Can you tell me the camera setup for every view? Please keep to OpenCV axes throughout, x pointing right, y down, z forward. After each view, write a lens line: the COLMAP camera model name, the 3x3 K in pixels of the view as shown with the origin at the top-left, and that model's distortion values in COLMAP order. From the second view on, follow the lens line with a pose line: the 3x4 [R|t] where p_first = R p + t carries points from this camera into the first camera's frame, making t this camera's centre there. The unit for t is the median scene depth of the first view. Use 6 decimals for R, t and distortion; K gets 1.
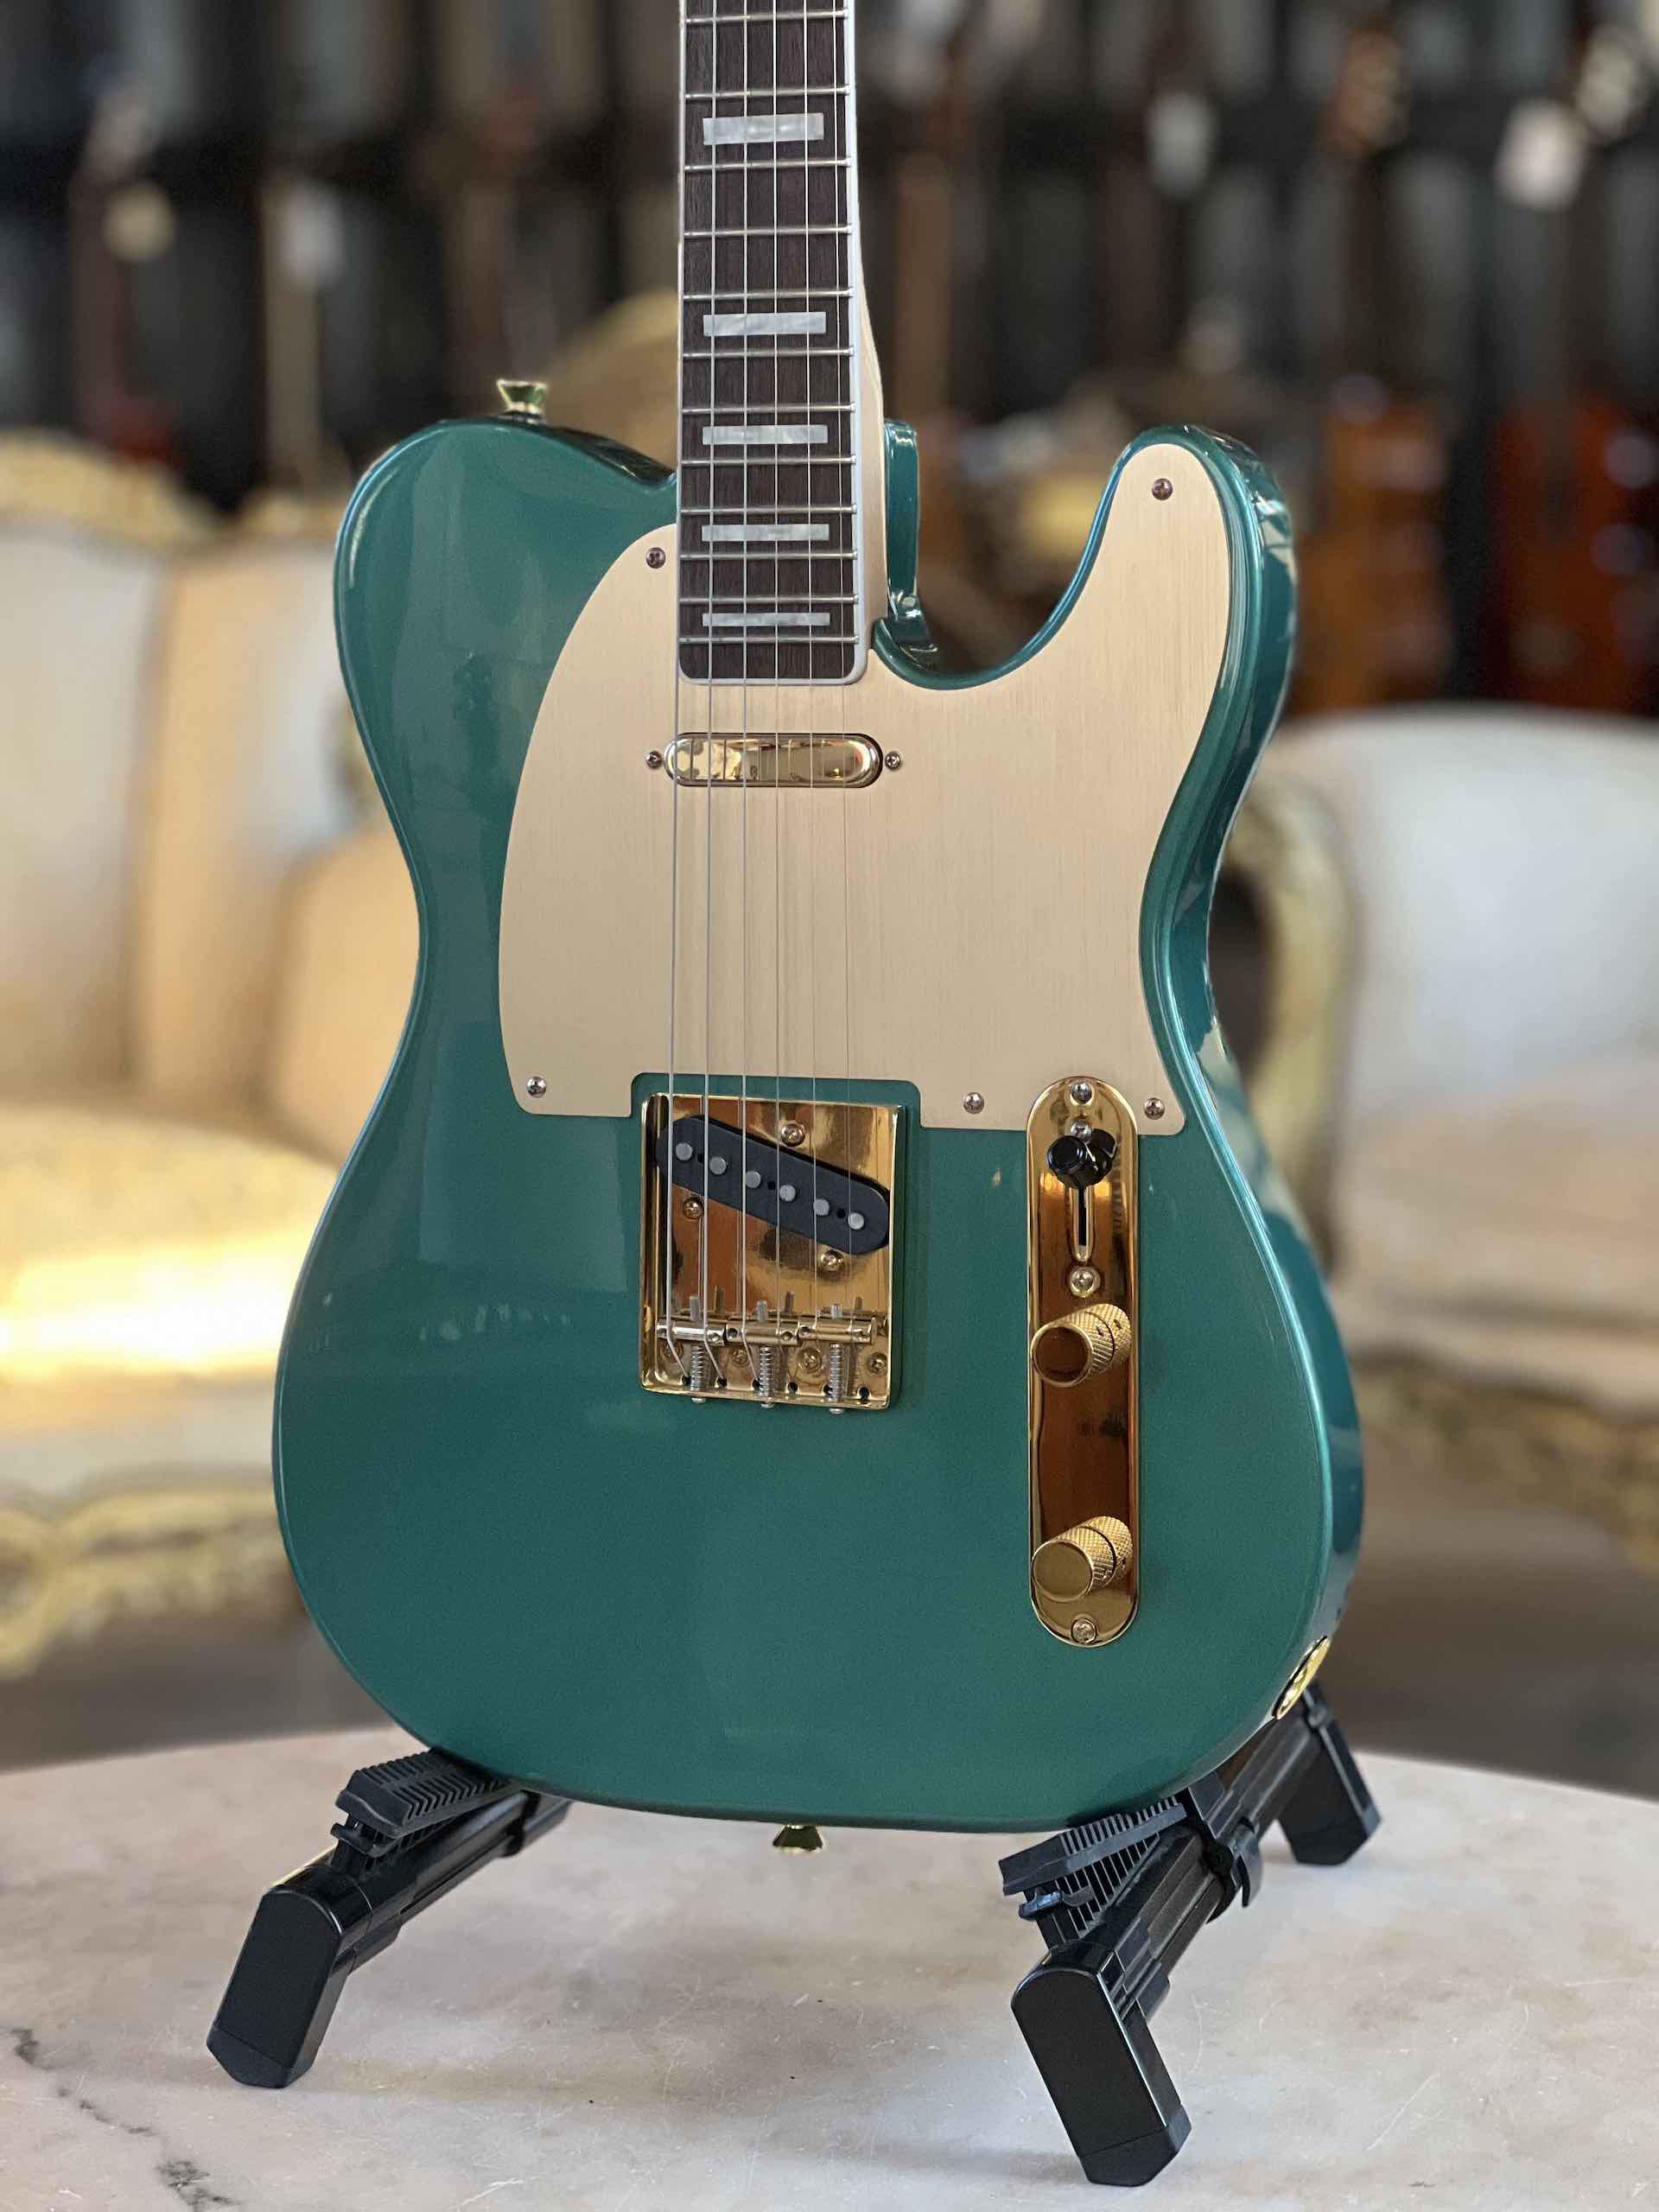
lens RADIAL K [[4770.3, 0, 829.5], [0, 4770.3, 1106.0], [0, 0, 1]] dist [0.717441, -5.462672]
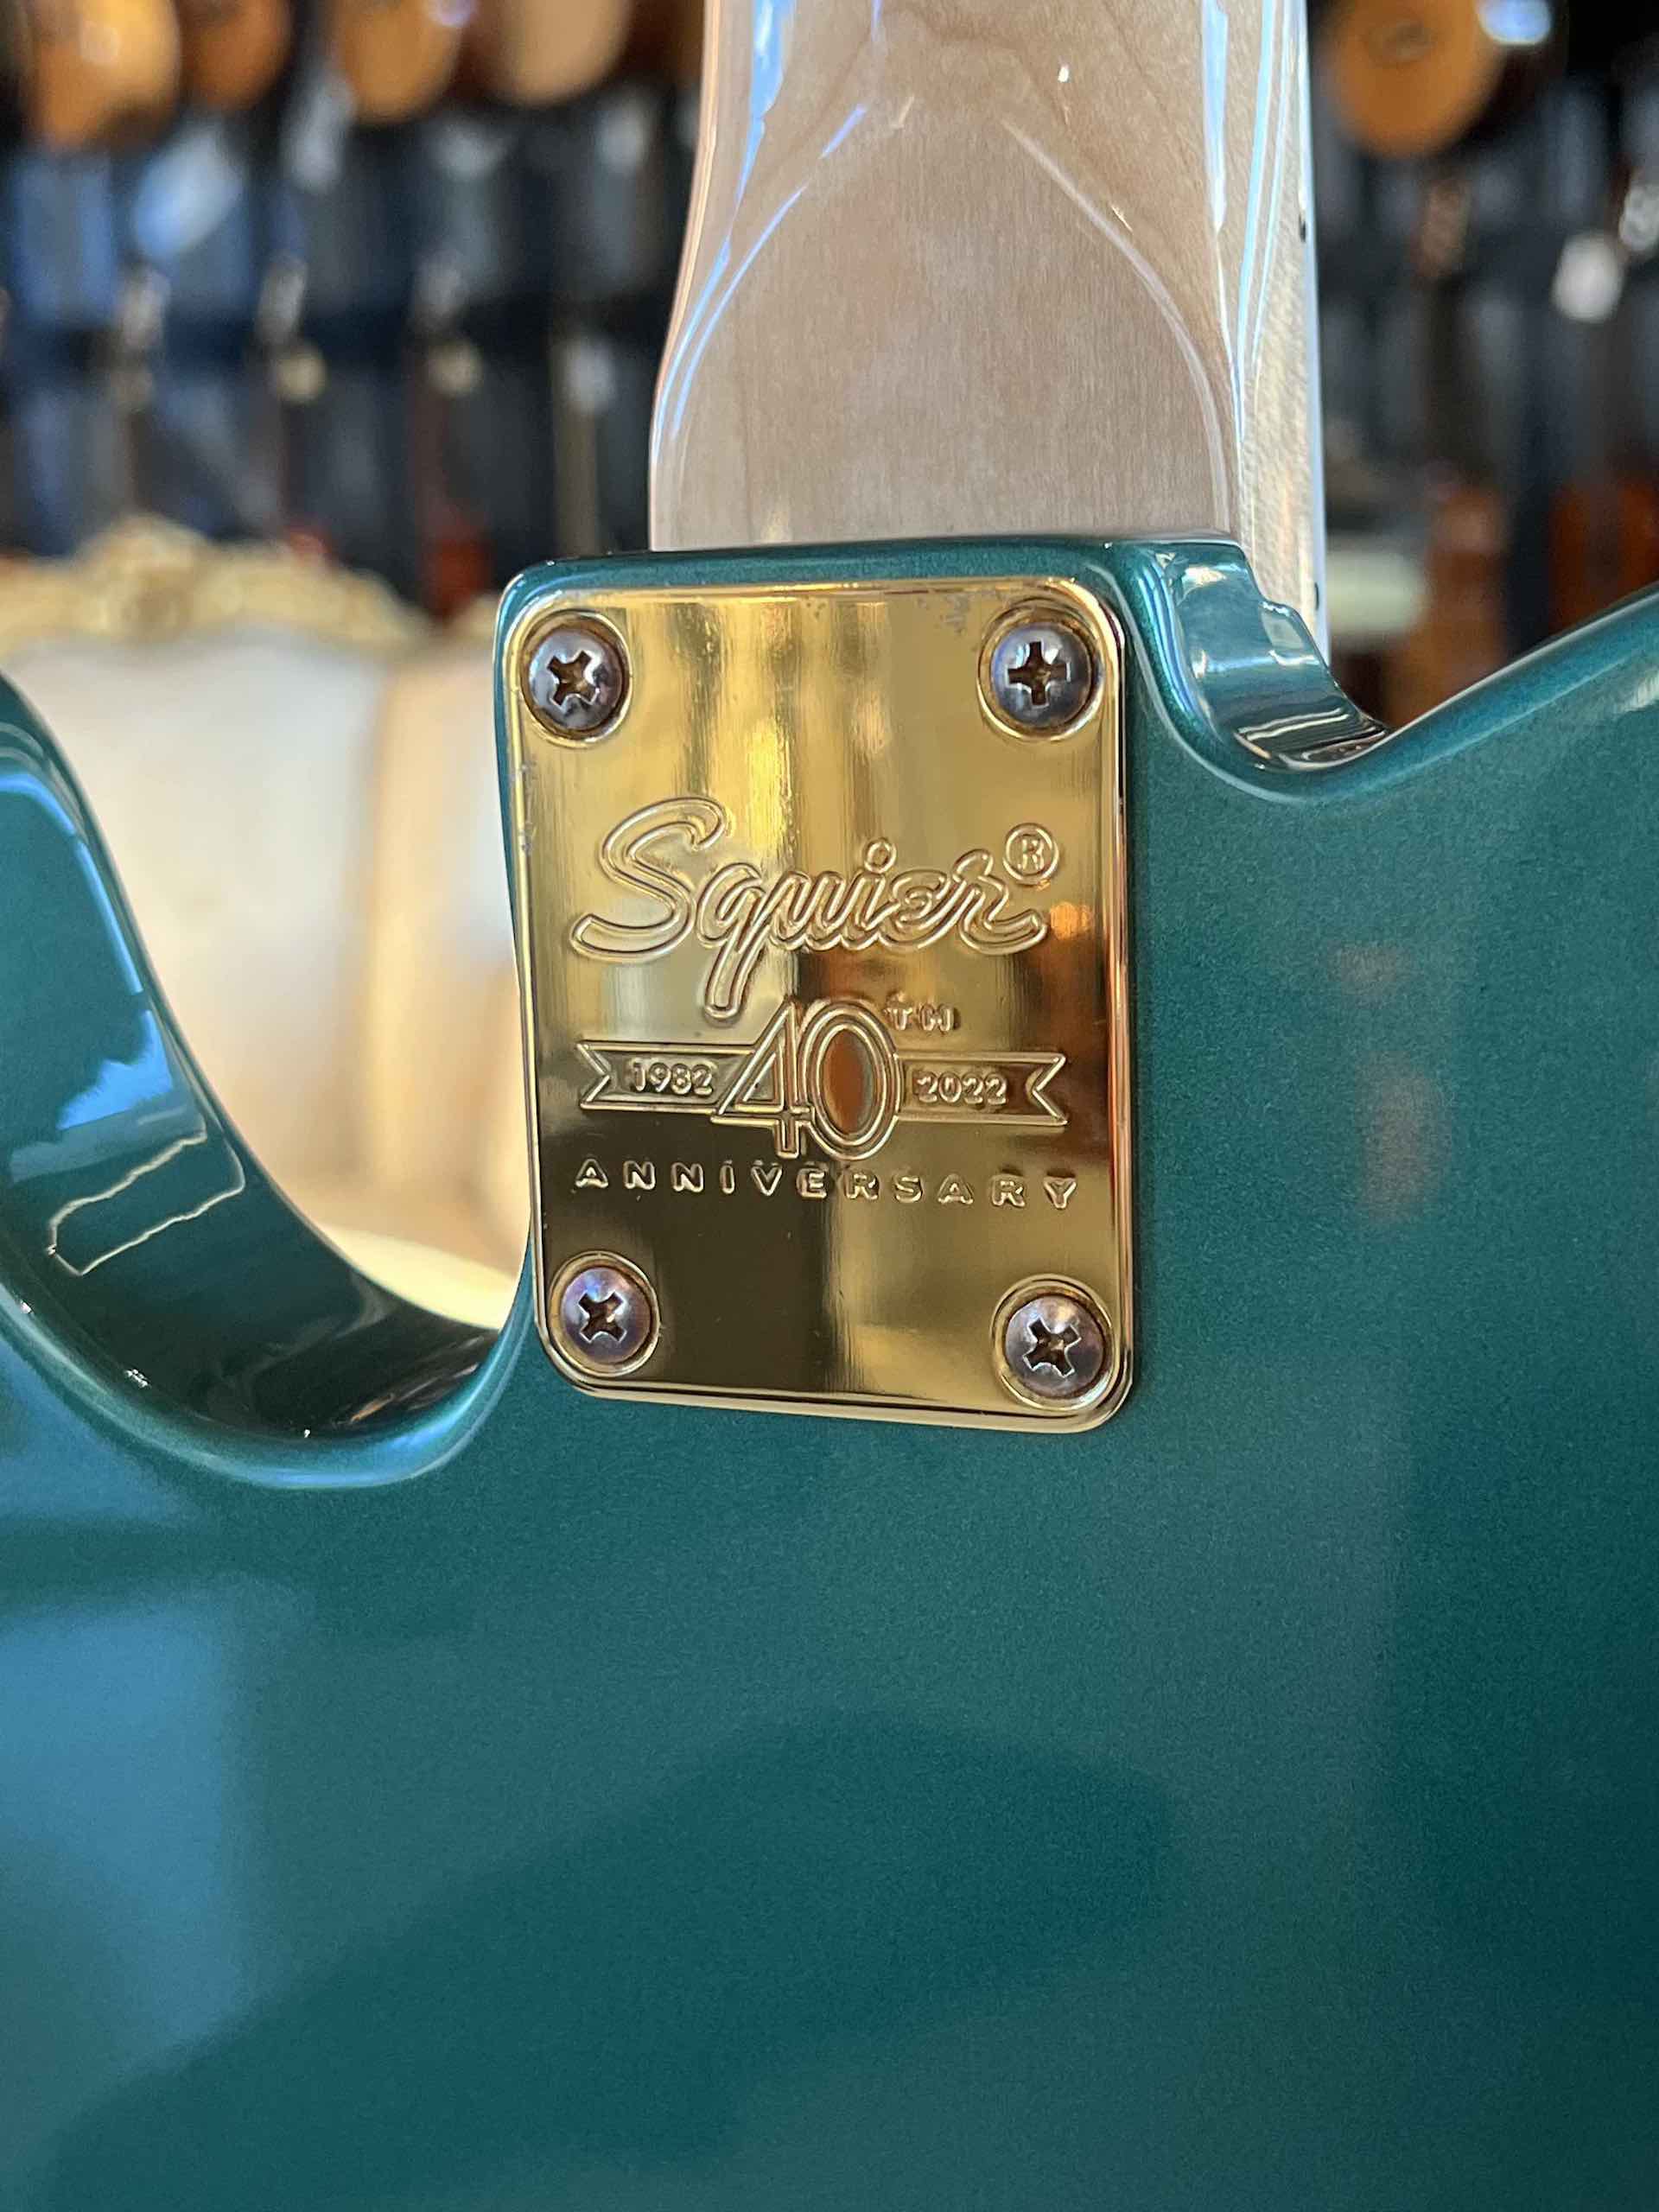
lens RADIAL K [[3170.0, 0, 829.5], [0, 3170.0, 1106.0], [0, 0, 1]] dist [-0.002673, 0.007029]
pose [[0.998648, -0.010528, -0.050899, -0.011569], [0.012882, 0.998852, 0.046135, -0.107027], [0.050355, -0.046729, 0.997638, 0.733019]]
